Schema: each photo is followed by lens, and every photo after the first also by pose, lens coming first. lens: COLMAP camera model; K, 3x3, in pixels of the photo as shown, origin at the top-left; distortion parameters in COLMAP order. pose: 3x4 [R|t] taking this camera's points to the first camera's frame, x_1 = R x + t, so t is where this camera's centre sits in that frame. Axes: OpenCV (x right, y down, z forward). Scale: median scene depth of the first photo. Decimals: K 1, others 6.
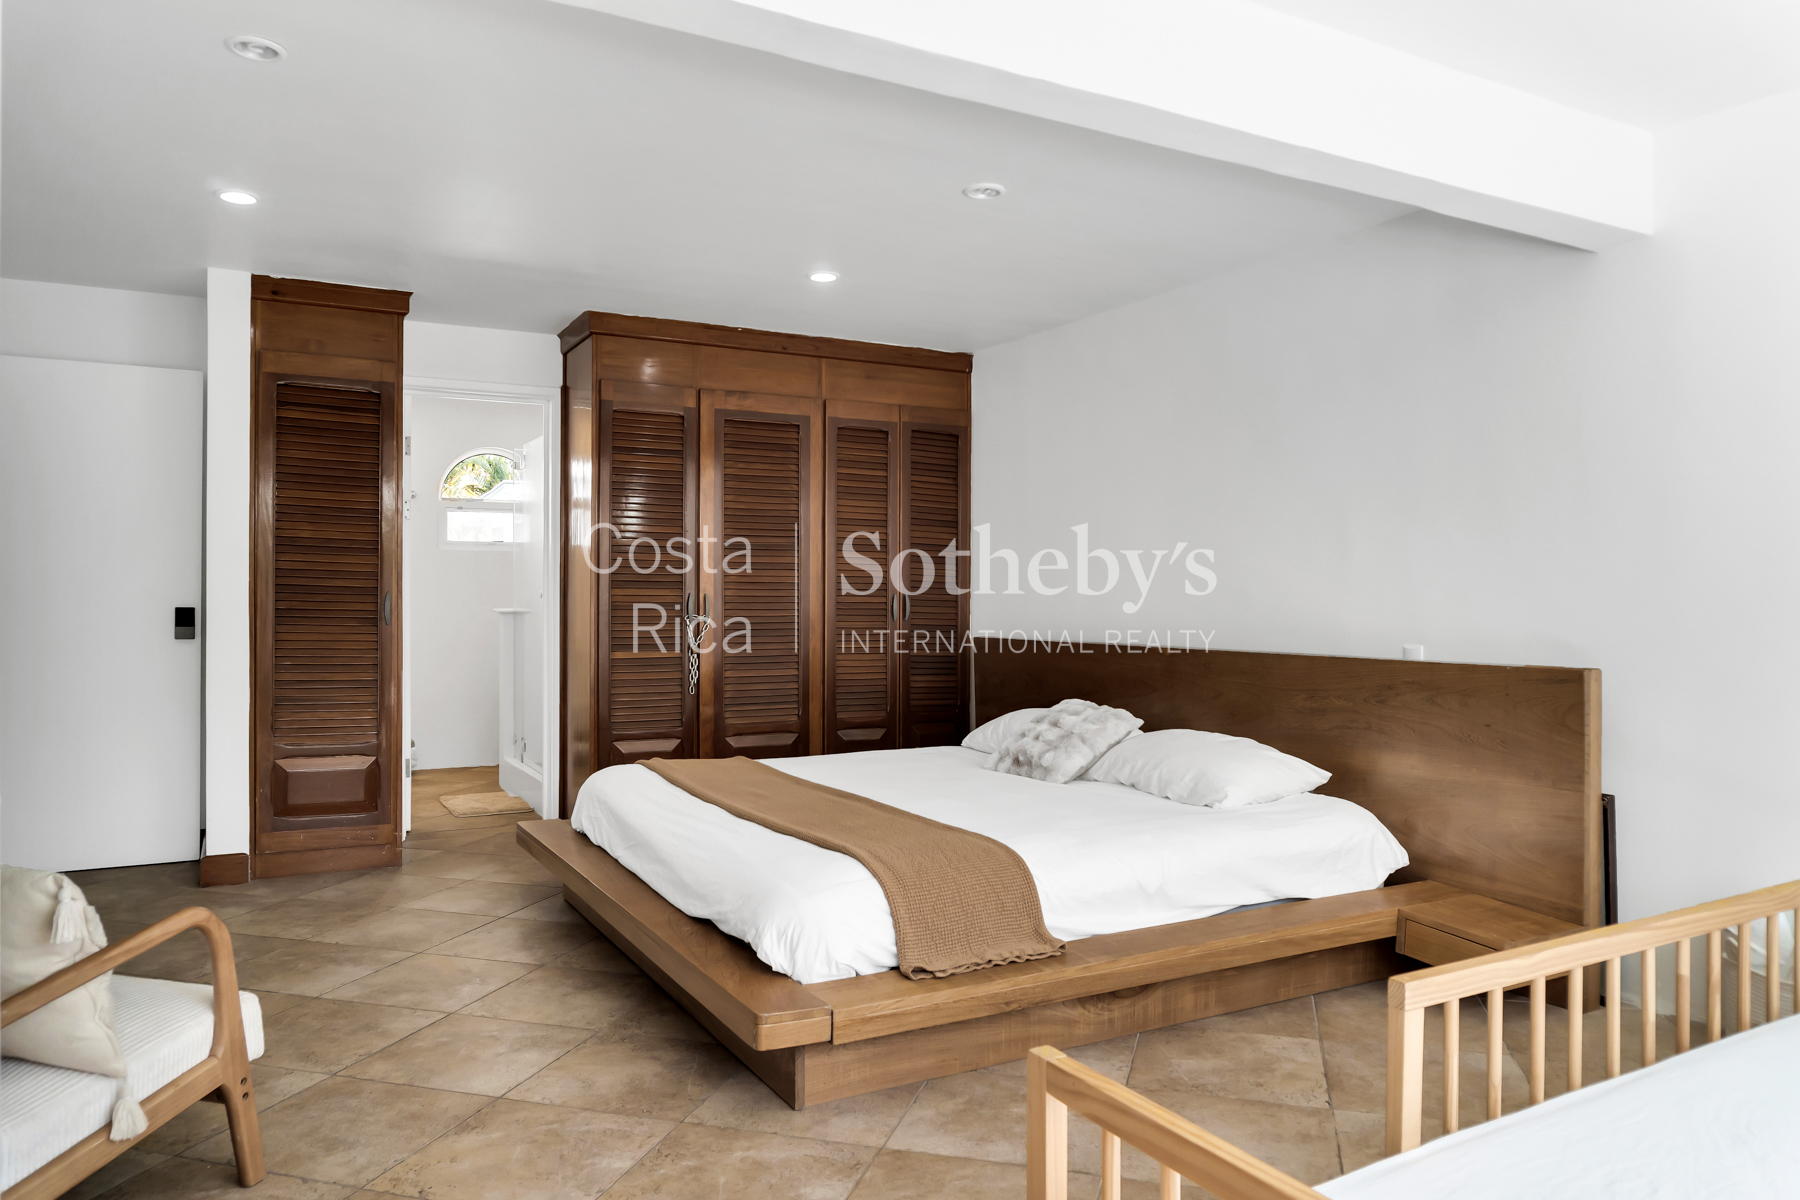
lens RADIAL K [[1237.0, 0, 910.6], [0, 1237.0, 601.1], [0, 0, 1]] dist [-0.028303, 0.000411]
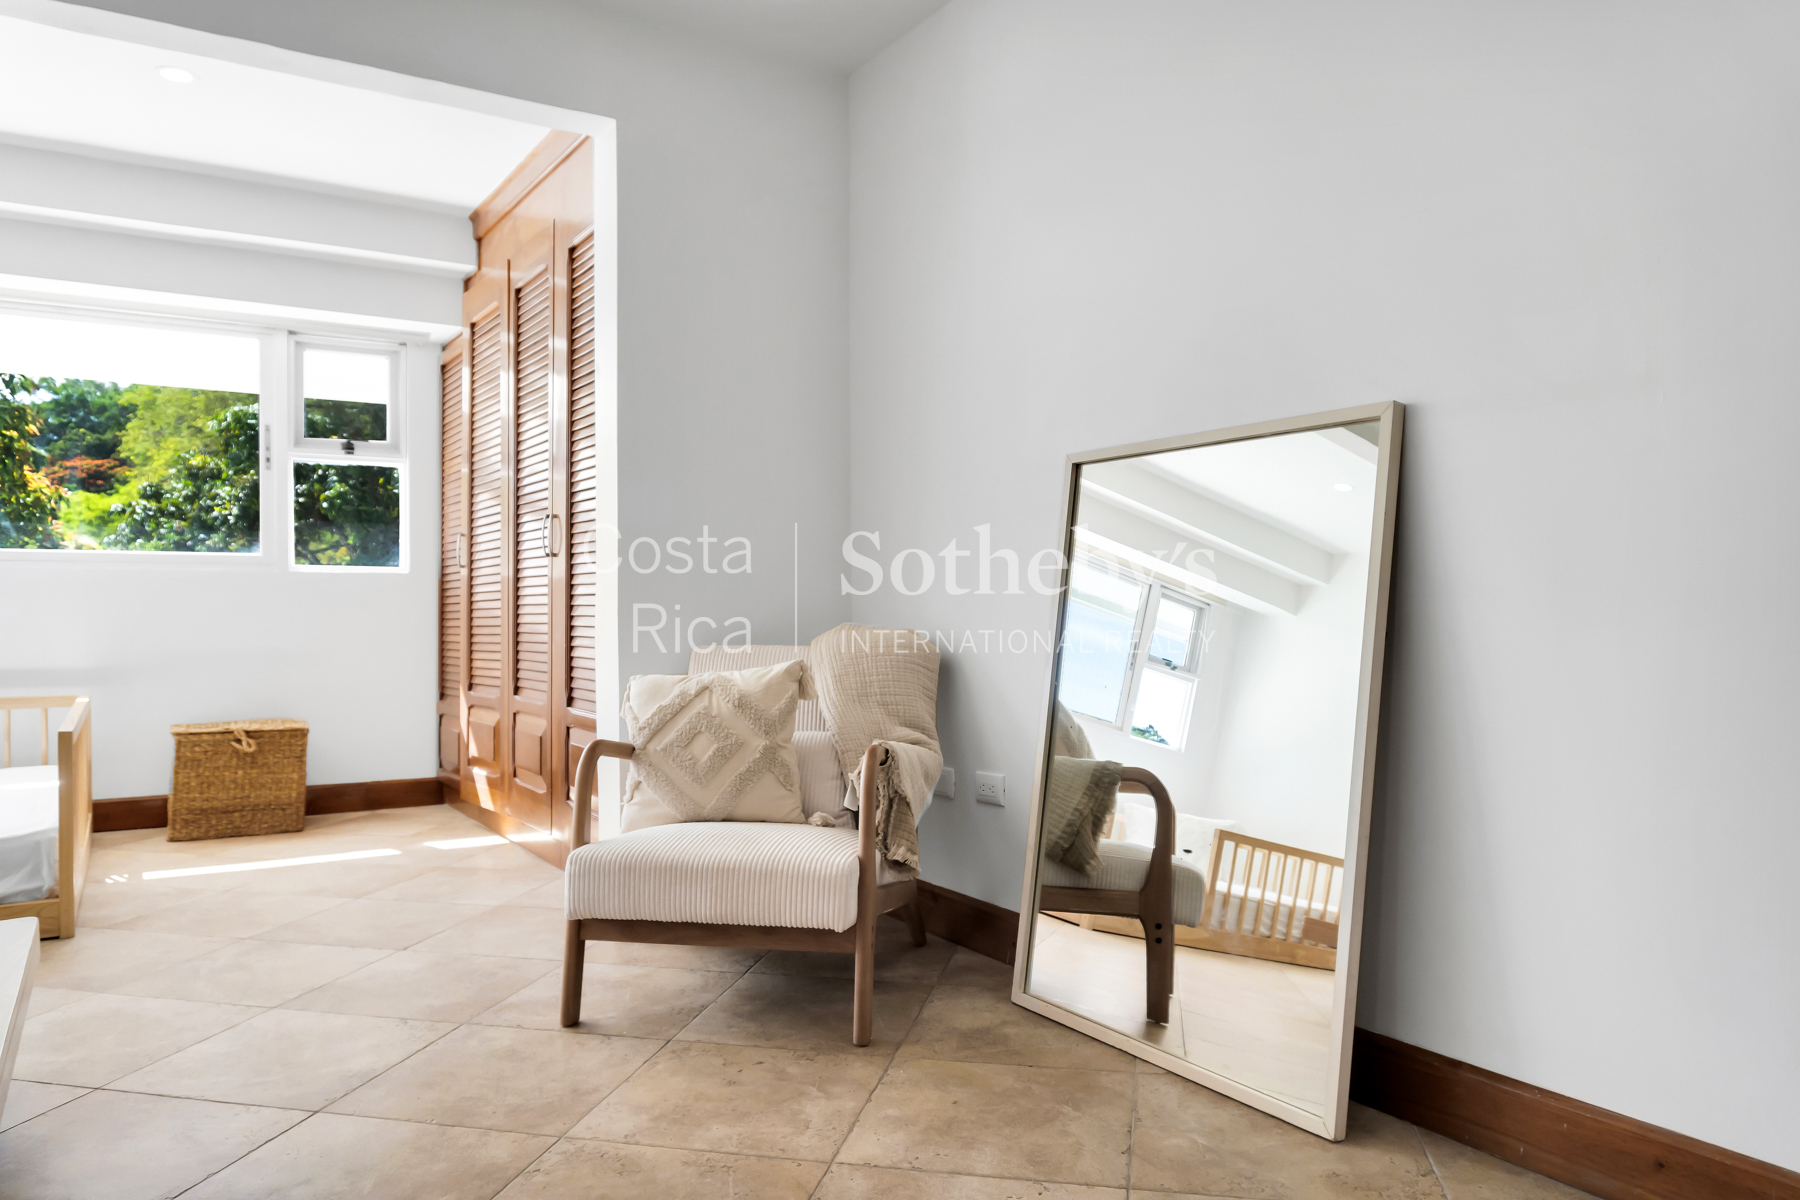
lens RADIAL K [[1237.0, 0, 910.6], [0, 1237.0, 601.1], [0, 0, 1]] dist [-0.028303, 0.000411]
pose [[-0.997903, 0.002528, -0.064674, -0.577688], [0.002089, 0.999974, 0.006843, 0.079015], [0.064690, 0.006694, -0.997883, 1.572756]]
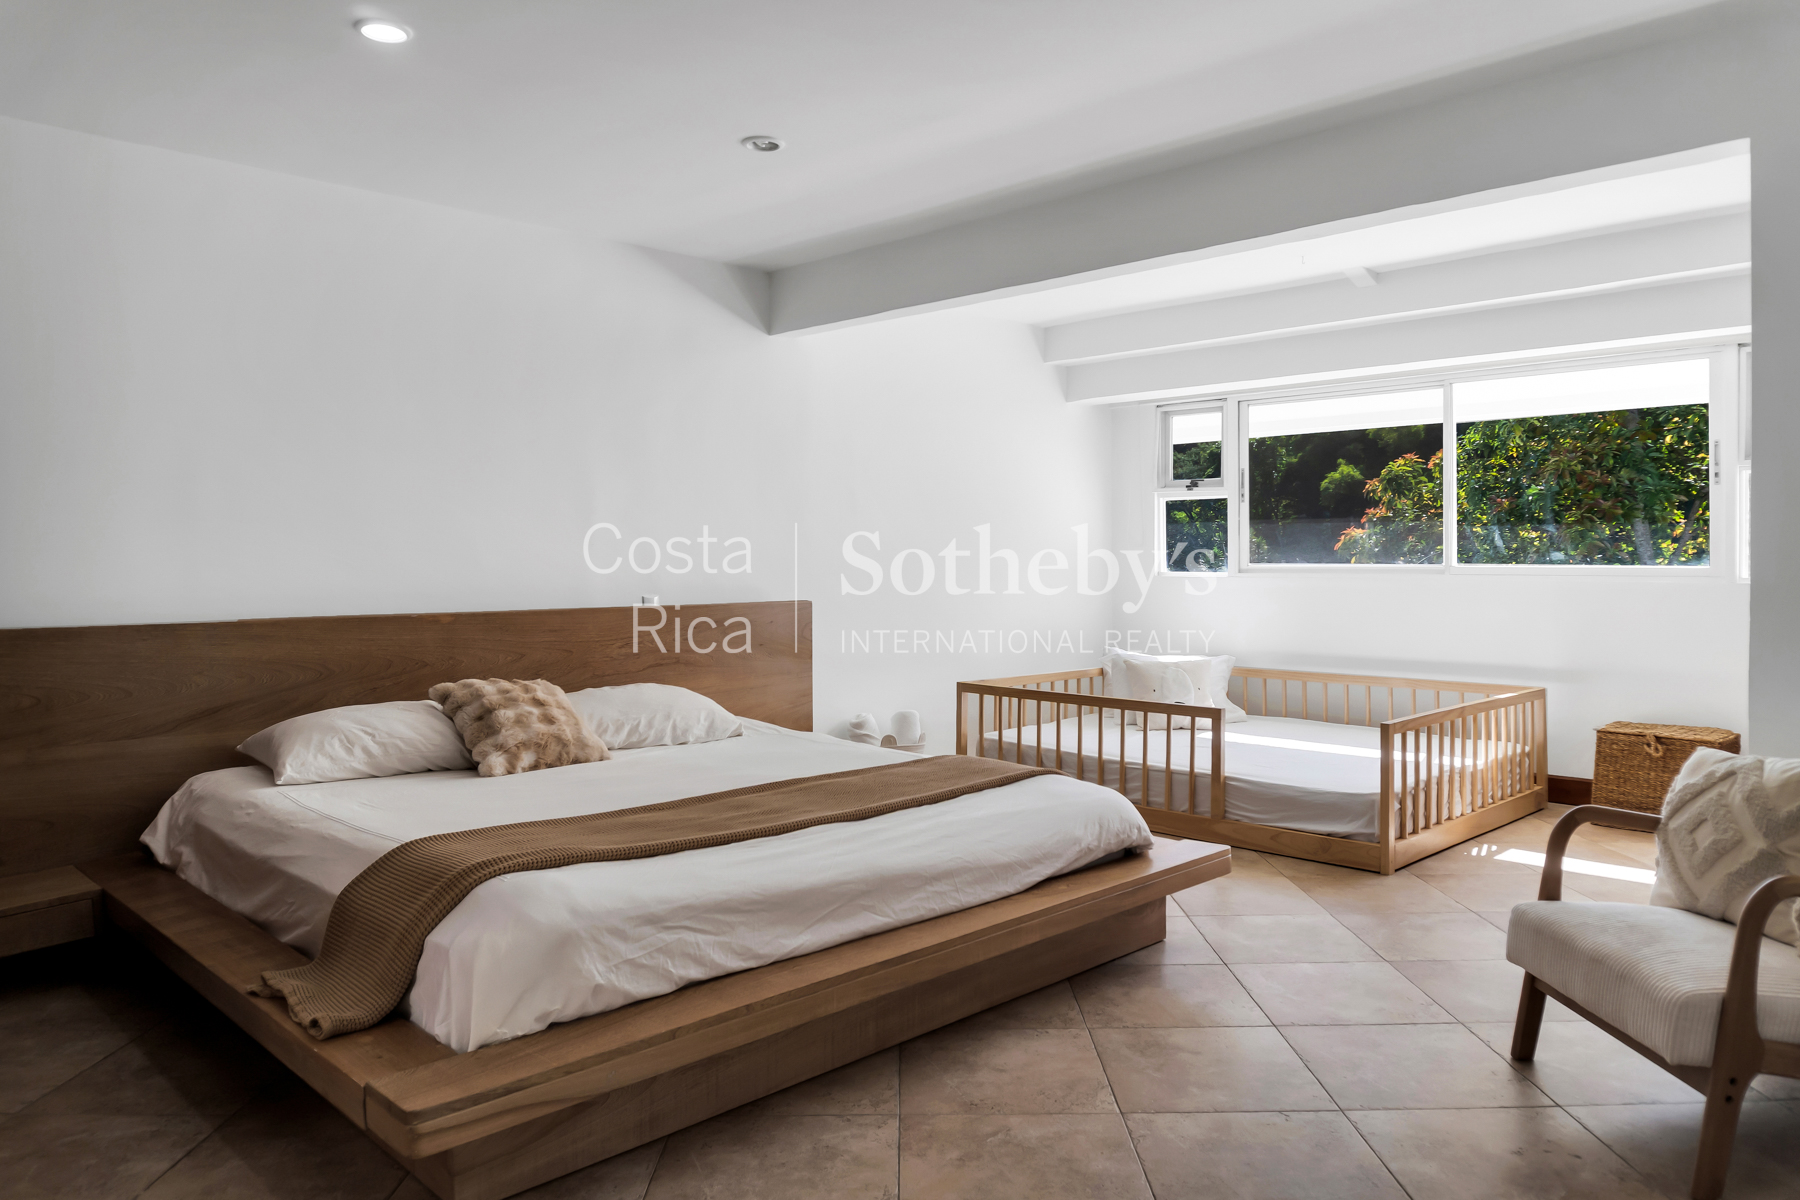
lens RADIAL K [[1237.0, 0, 910.6], [0, 1237.0, 601.1], [0, 0, 1]] dist [-0.028303, 0.000411]
pose [[-0.274023, -0.033803, 0.961129, -1.115495], [0.014602, 0.999121, 0.039303, -0.005907], [-0.961612, 0.024804, -0.273288, 1.407280]]
